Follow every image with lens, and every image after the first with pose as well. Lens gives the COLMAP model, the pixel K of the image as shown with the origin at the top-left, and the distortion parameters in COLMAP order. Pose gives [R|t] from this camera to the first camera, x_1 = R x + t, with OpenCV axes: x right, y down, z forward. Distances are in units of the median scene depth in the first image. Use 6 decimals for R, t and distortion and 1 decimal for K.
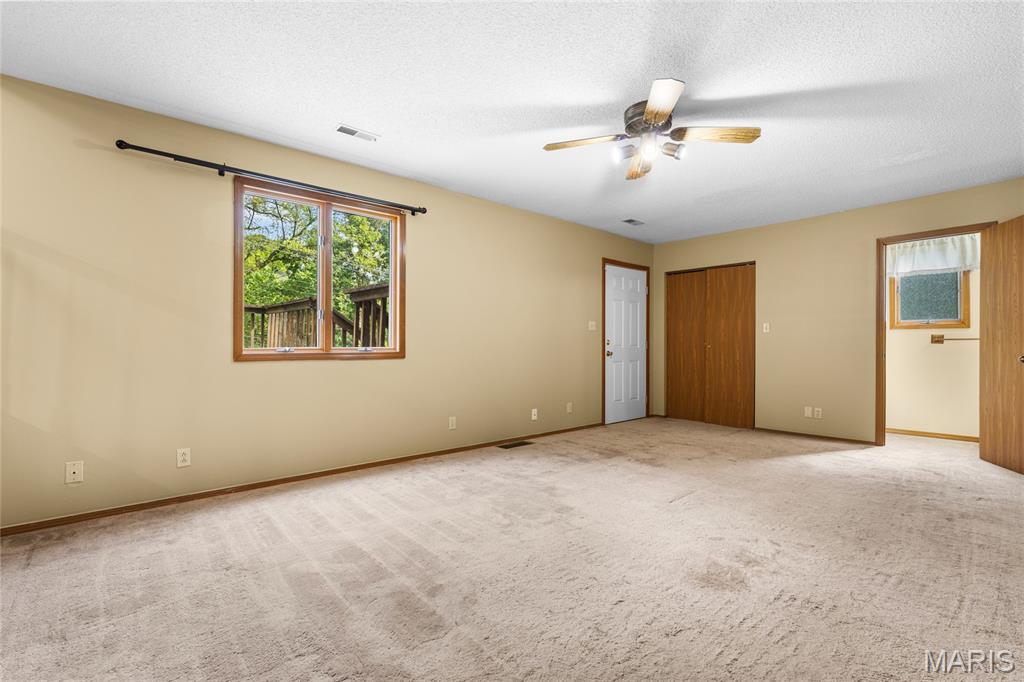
lens RADIAL K [[472.6, 0, 512.0], [0, 472.6, 341.0], [0, 0, 1]] dist [0.000882, 0.000135]
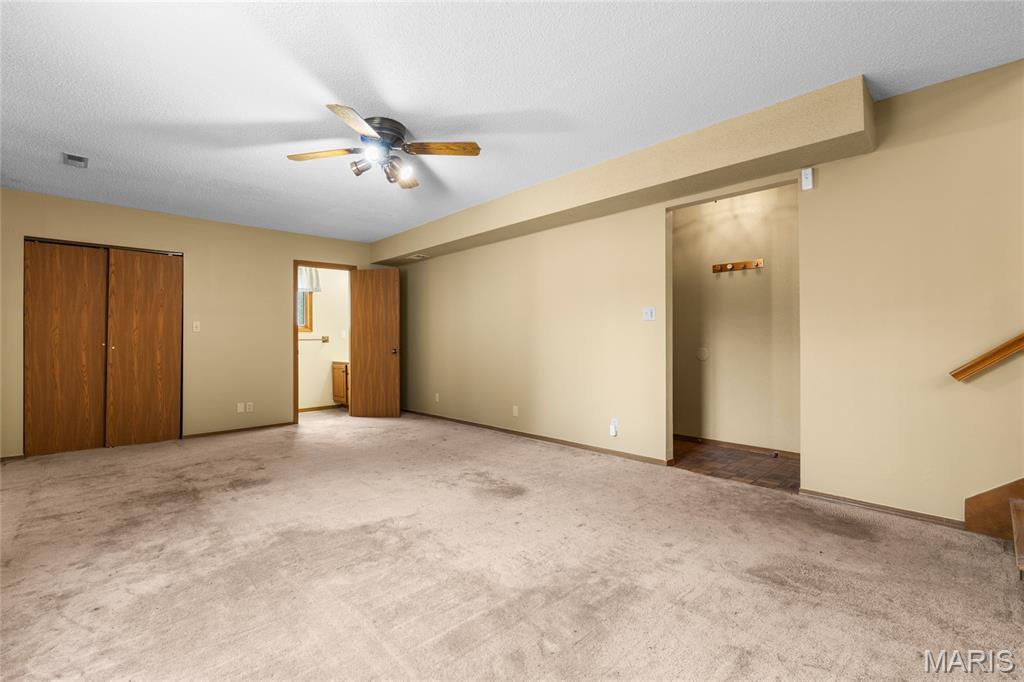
lens RADIAL K [[472.6, 0, 512.0], [0, 472.6, 341.0], [0, 0, 1]] dist [0.000882, 0.000135]
pose [[-0.071857, -0.000206, 0.997415, -0.430171], [-0.002823, 0.999996, 0.000003, -0.001456], [-0.997411, -0.002815, -0.071857, 0.421600]]
